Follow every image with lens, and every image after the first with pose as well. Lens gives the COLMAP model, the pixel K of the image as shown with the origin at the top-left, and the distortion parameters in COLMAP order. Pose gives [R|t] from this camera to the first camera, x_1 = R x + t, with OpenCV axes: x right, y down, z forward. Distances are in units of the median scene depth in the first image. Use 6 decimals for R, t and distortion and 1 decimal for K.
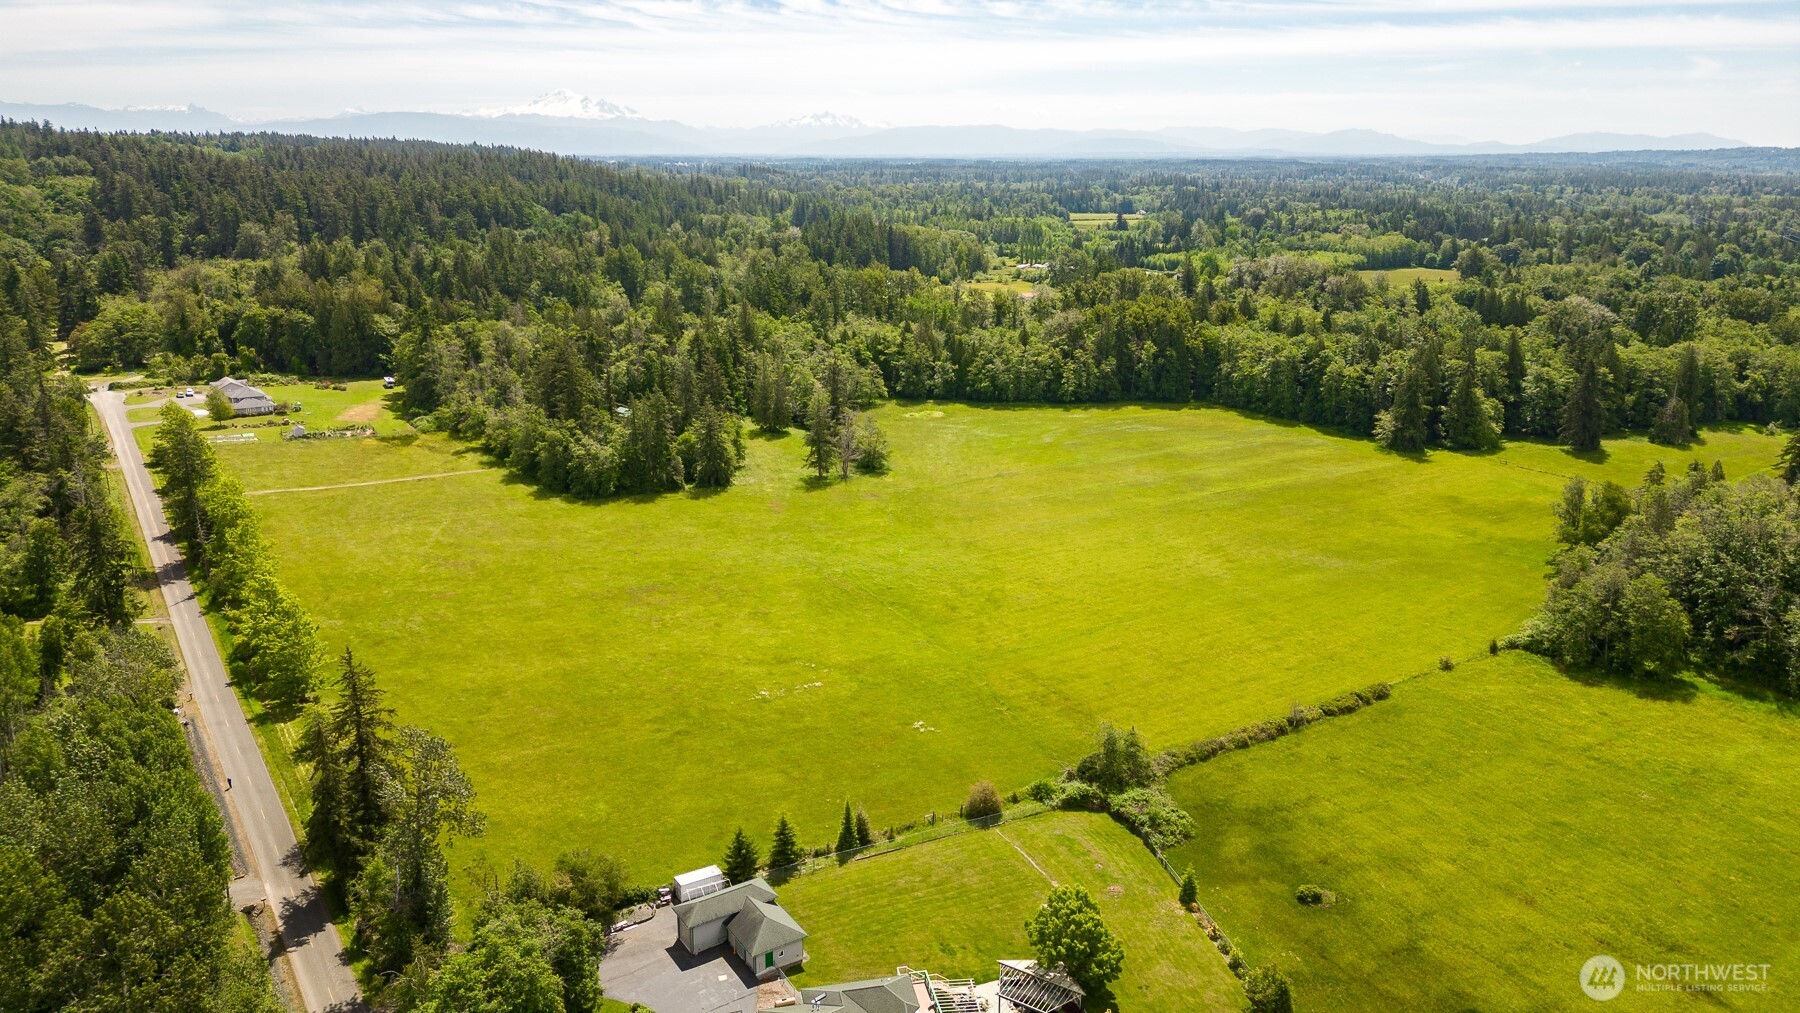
lens RADIAL K [[1256.1, 0, 898.3], [0, 1256.1, 497.2], [0, 0, 1]] dist [0.083701, -0.082312]
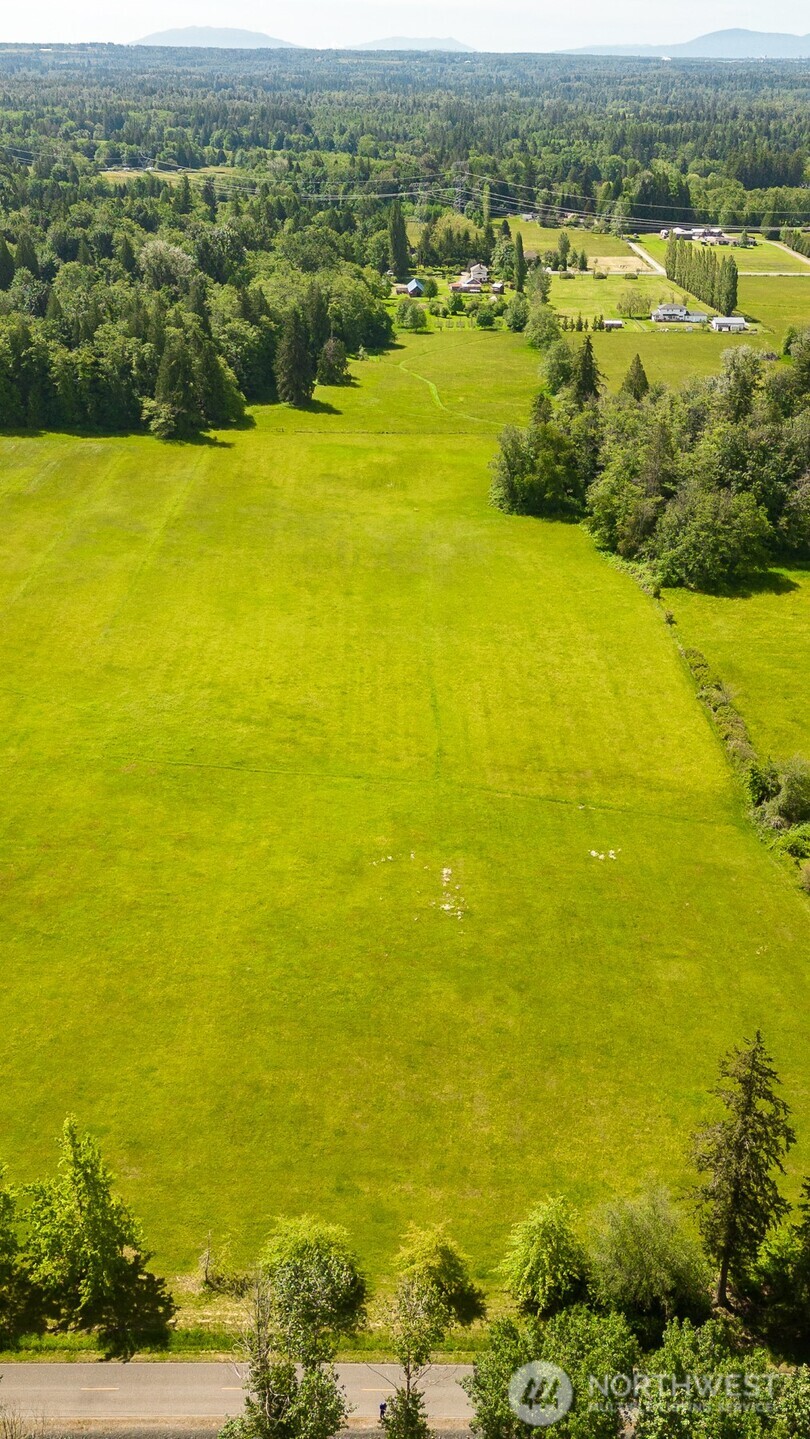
lens RADIAL K [[1458.2, 0, 379.5], [0, 1458.2, 737.6], [0, 0, 1]] dist [0.109060, -0.182698]
pose [[0.557224, -0.349588, 0.753187, -0.382955], [0.211823, 0.936893, 0.278143, -0.096878], [-0.802890, 0.004554, 0.596109, 0.262621]]
